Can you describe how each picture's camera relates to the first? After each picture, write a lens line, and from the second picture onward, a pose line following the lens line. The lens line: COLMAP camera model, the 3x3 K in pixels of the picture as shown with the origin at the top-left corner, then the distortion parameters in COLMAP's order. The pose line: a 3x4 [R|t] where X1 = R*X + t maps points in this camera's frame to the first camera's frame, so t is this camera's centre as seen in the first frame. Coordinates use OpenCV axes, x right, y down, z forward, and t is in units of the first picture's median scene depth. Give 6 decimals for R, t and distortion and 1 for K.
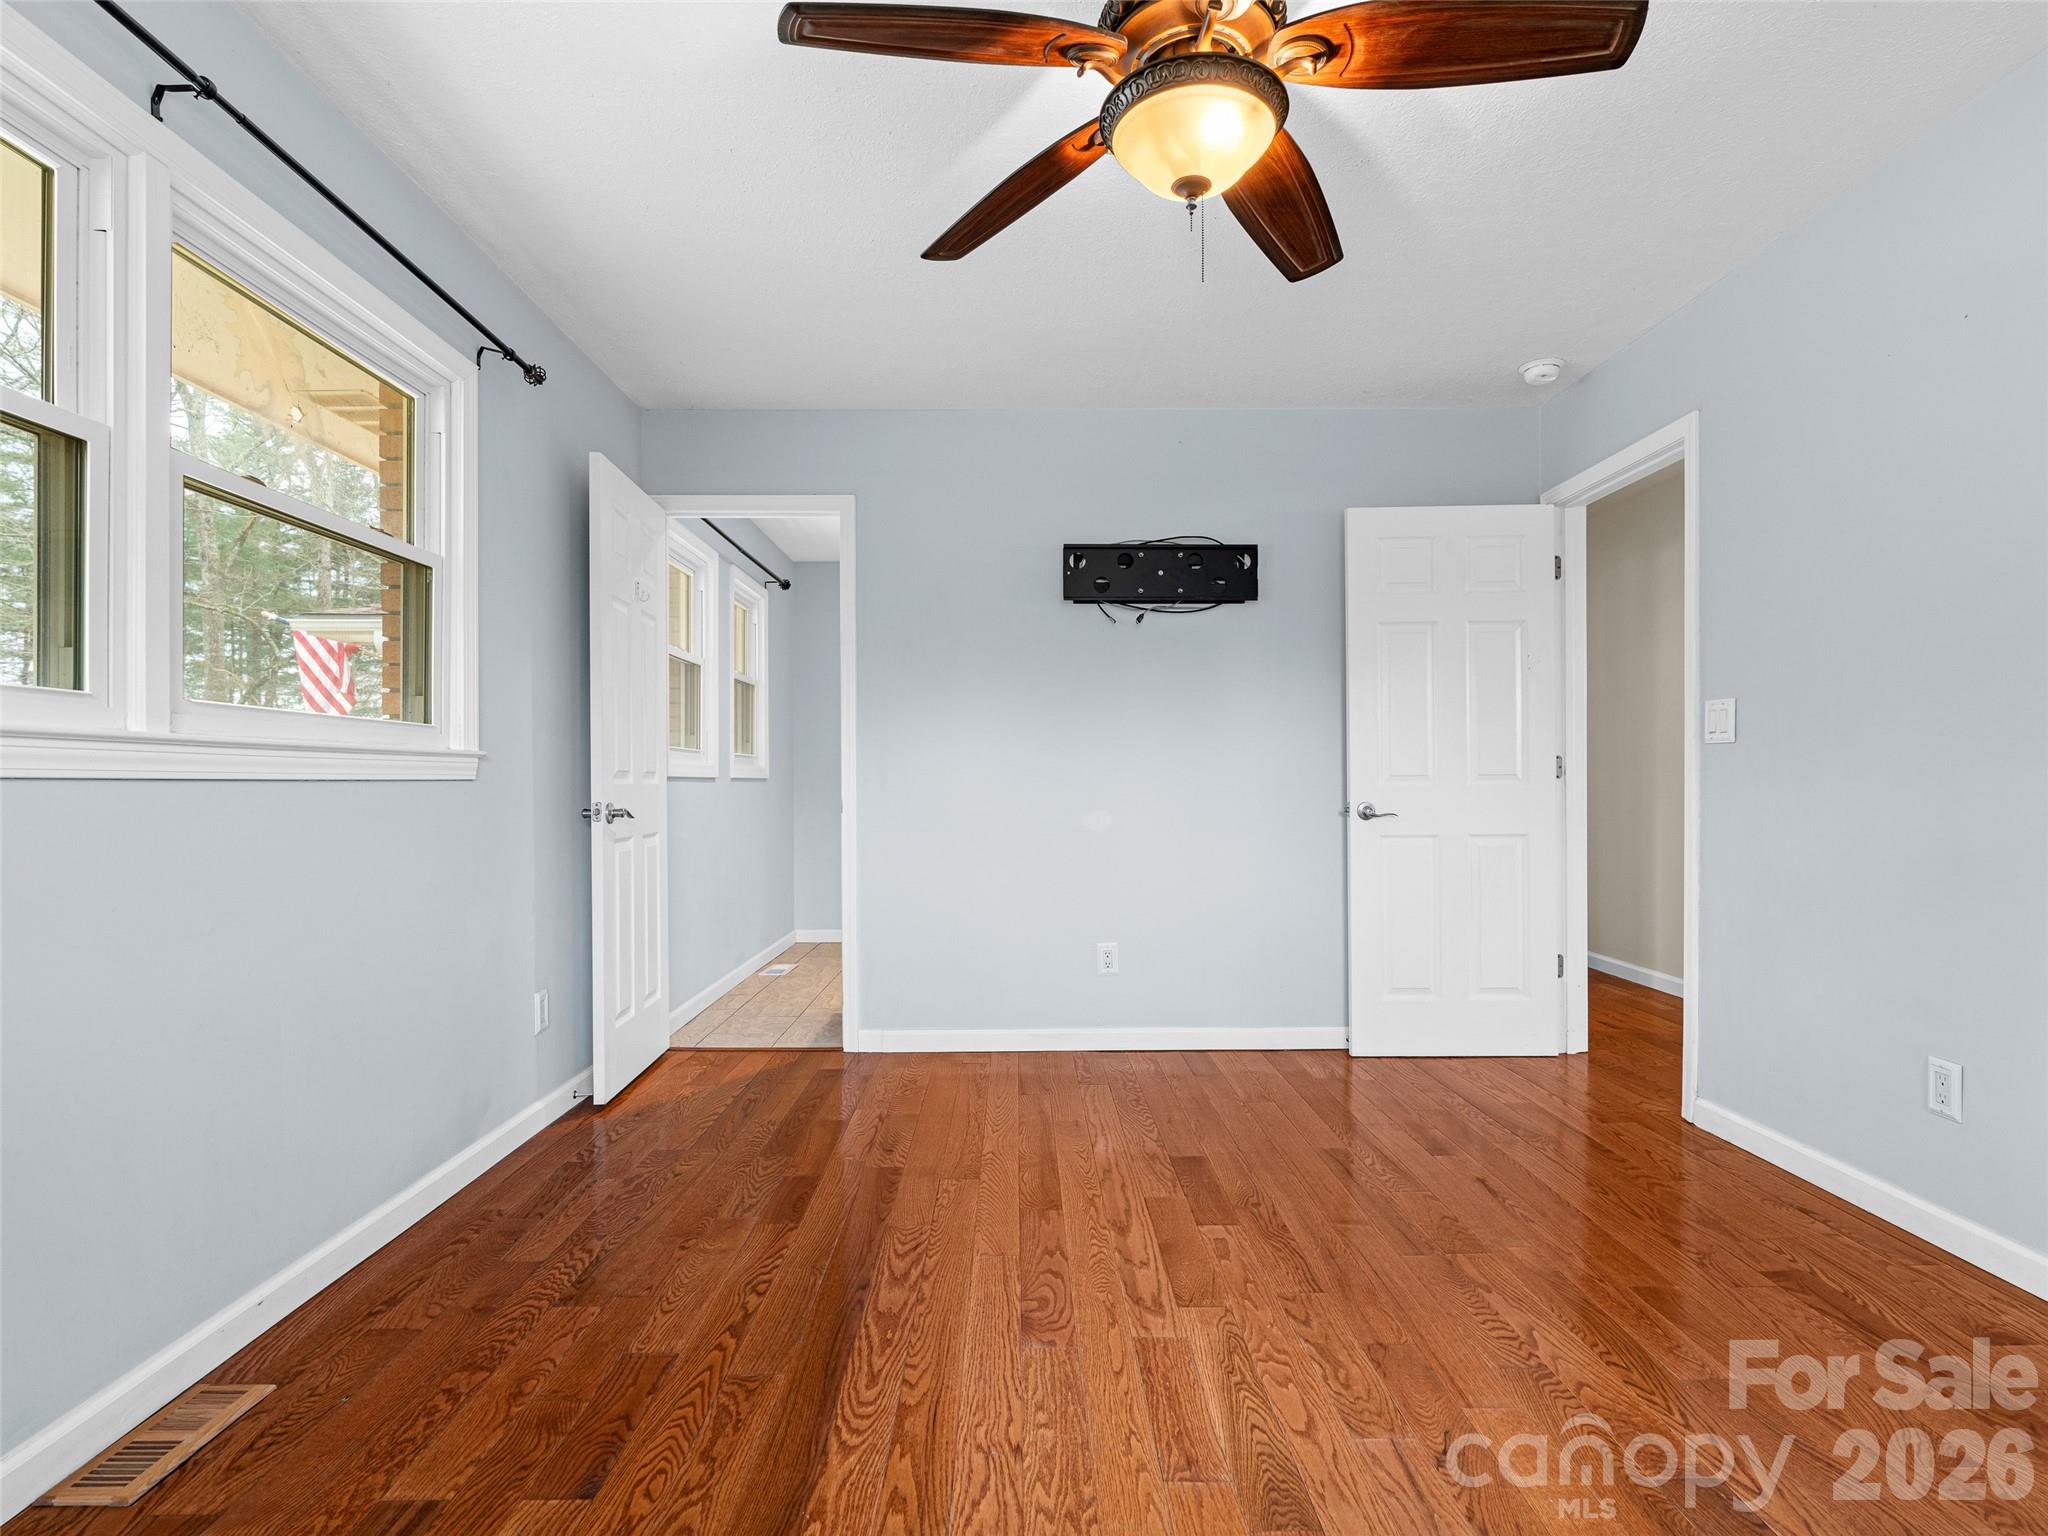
lens RADIAL K [[1025.4, 0, 1034.0], [0, 1025.4, 771.8], [0, 0, 1]] dist [-0.006847, 0.005898]
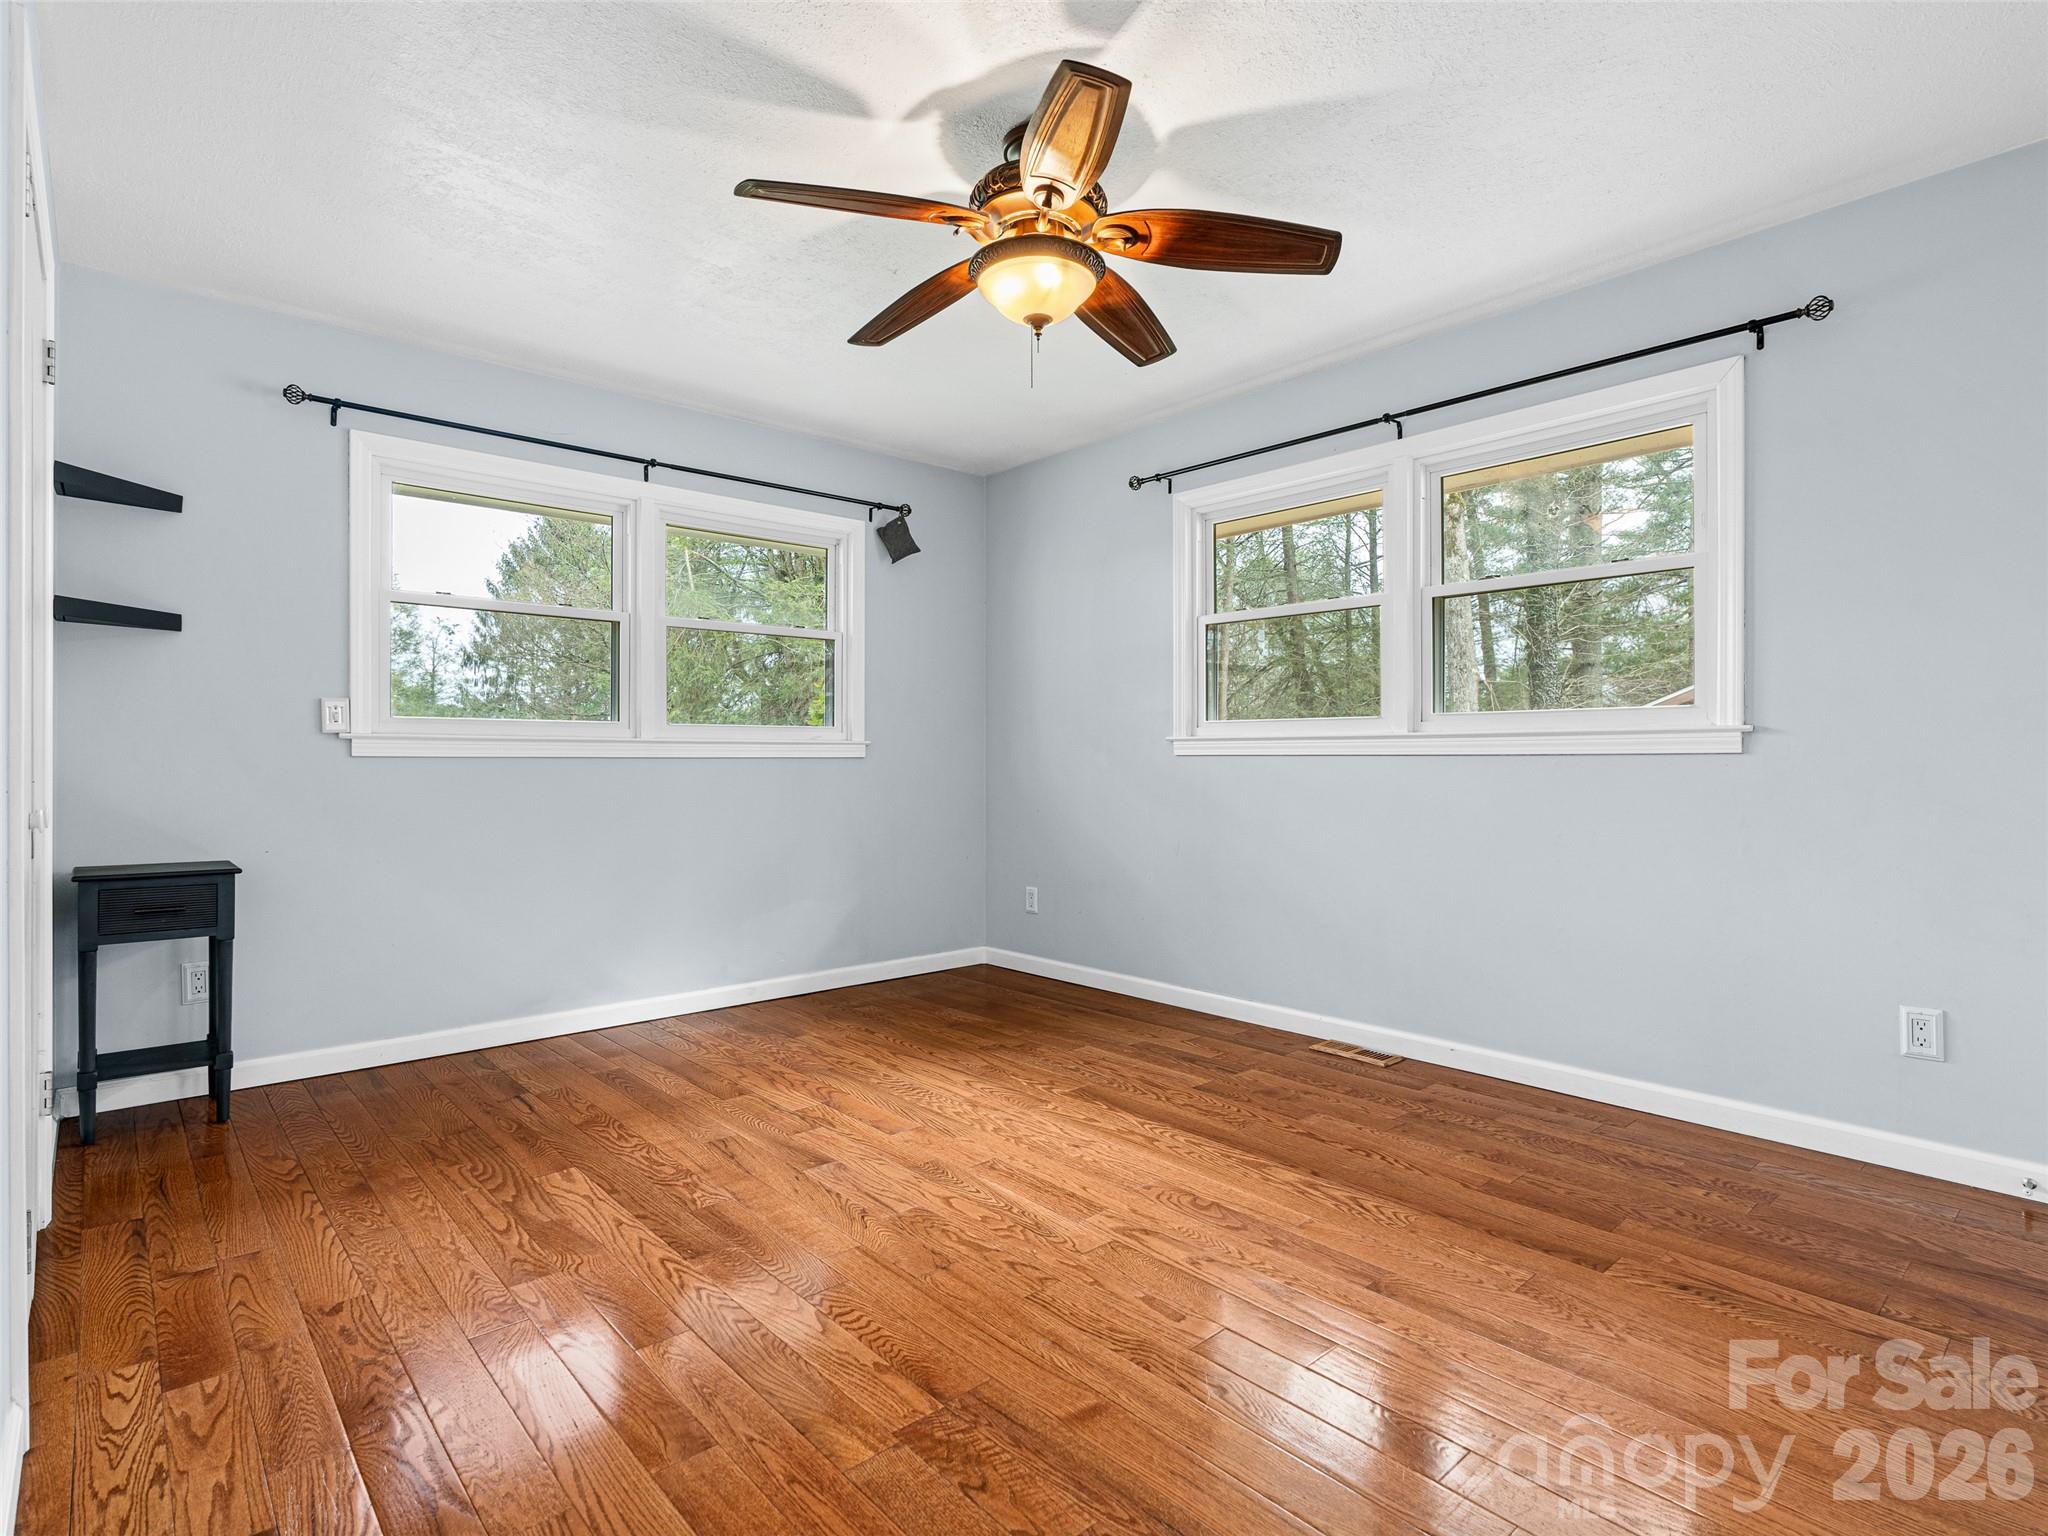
lens RADIAL K [[1025.4, 0, 1031.0], [0, 1025.4, 766.7], [0, 0, 1]] dist [-0.006847, 0.005898]
pose [[-0.746376, 0.005950, -0.665498, 0.990901], [0.009298, 0.999956, -0.001488, 0.022100], [0.665460, -0.007298, -0.746398, 1.876781]]
